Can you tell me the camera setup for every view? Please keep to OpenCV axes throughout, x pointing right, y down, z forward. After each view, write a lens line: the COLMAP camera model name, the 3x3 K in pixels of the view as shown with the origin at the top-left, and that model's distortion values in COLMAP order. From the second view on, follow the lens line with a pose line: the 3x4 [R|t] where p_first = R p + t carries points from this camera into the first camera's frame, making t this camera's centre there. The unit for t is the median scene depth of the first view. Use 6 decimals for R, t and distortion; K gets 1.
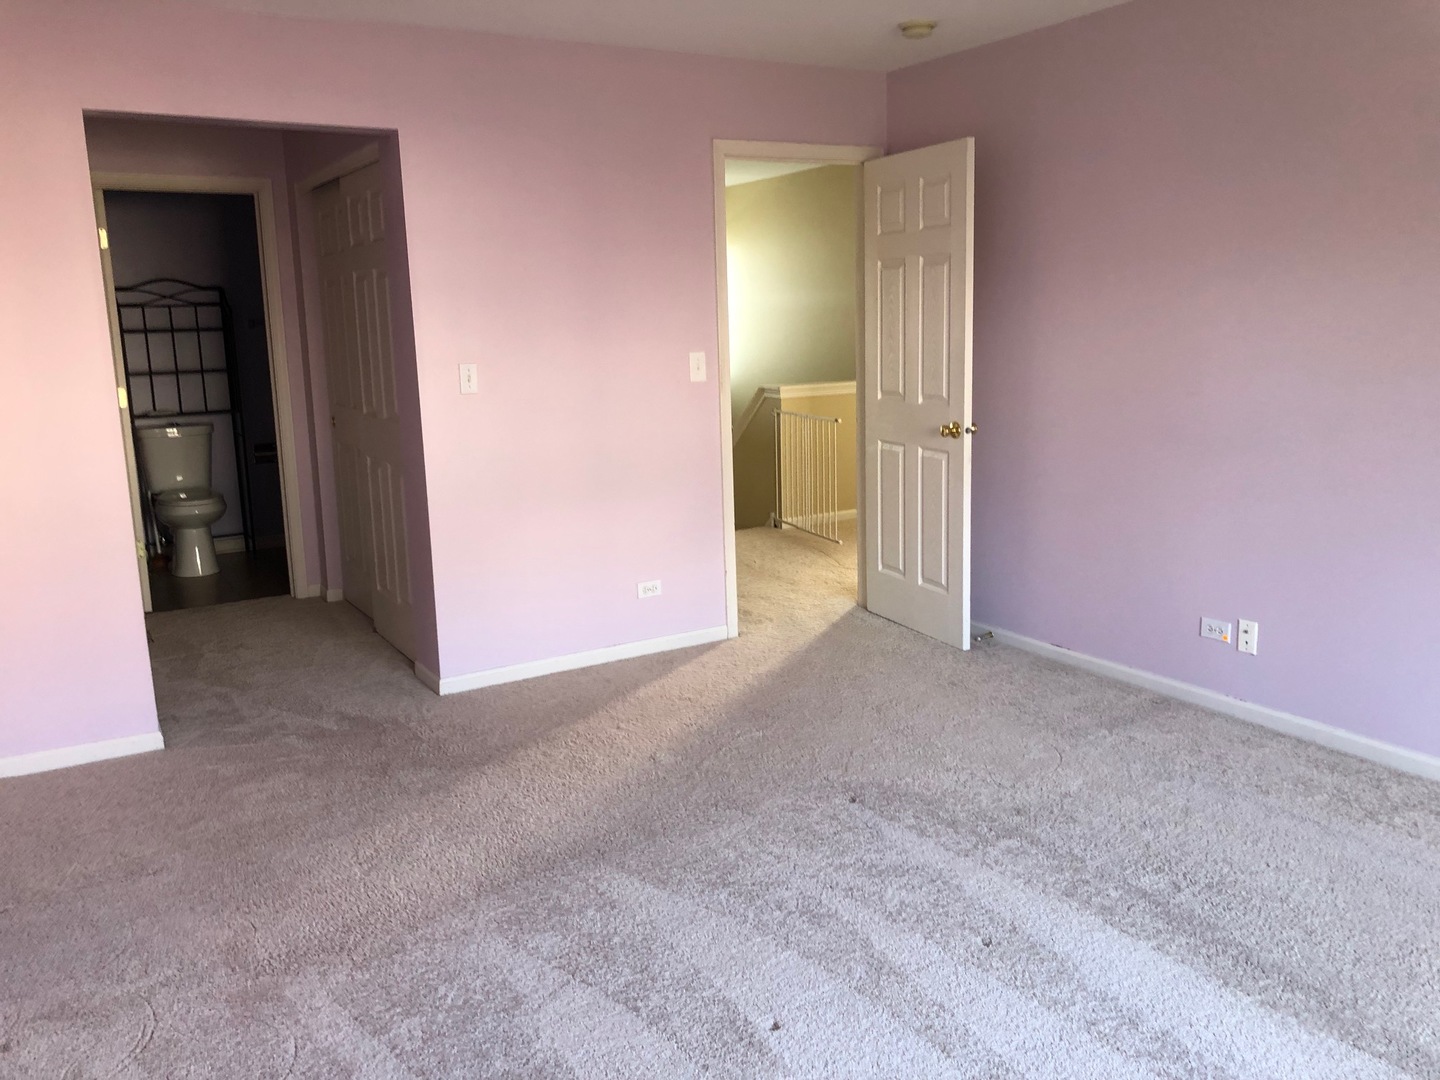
lens RADIAL K [[1168.7, 0, 725.4], [0, 1168.7, 536.5], [0, 0, 1]] dist [0.017270, -0.007296]
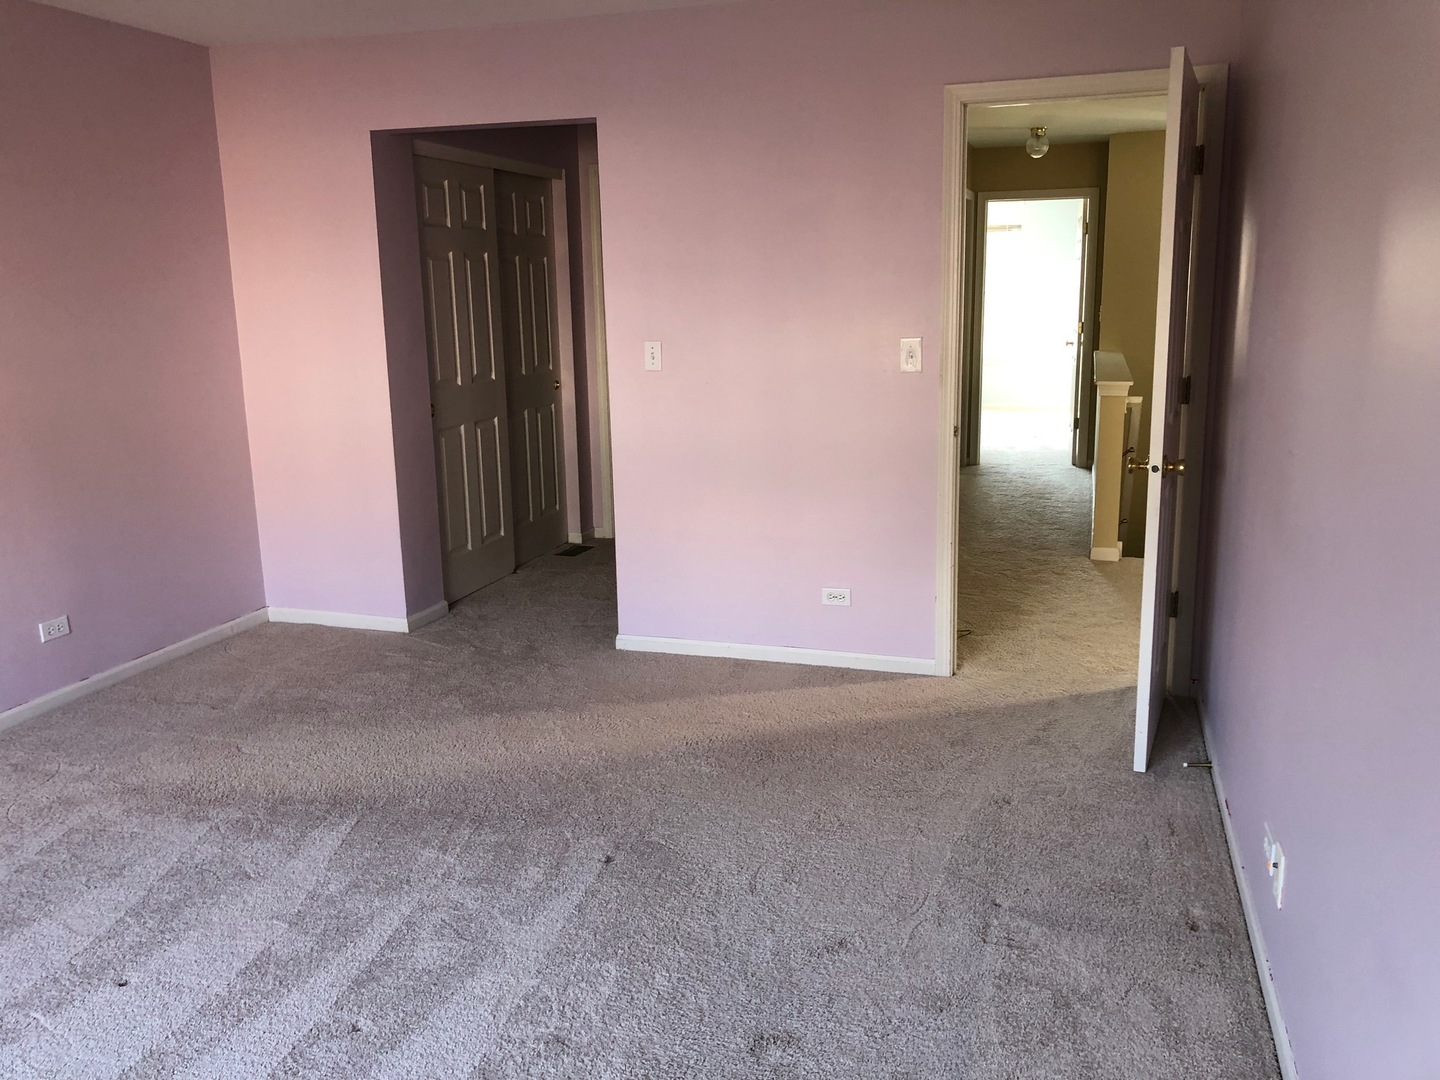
lens RADIAL K [[1168.7, 0, 724.4], [0, 1168.7, 539.5], [0, 0, 1]] dist [0.017270, -0.007296]
pose [[0.664472, 0.173315, -0.726938, 0.631822], [-0.141782, 0.984305, 0.105078, -0.097896], [0.733741, 0.033245, 0.678616, 0.371592]]
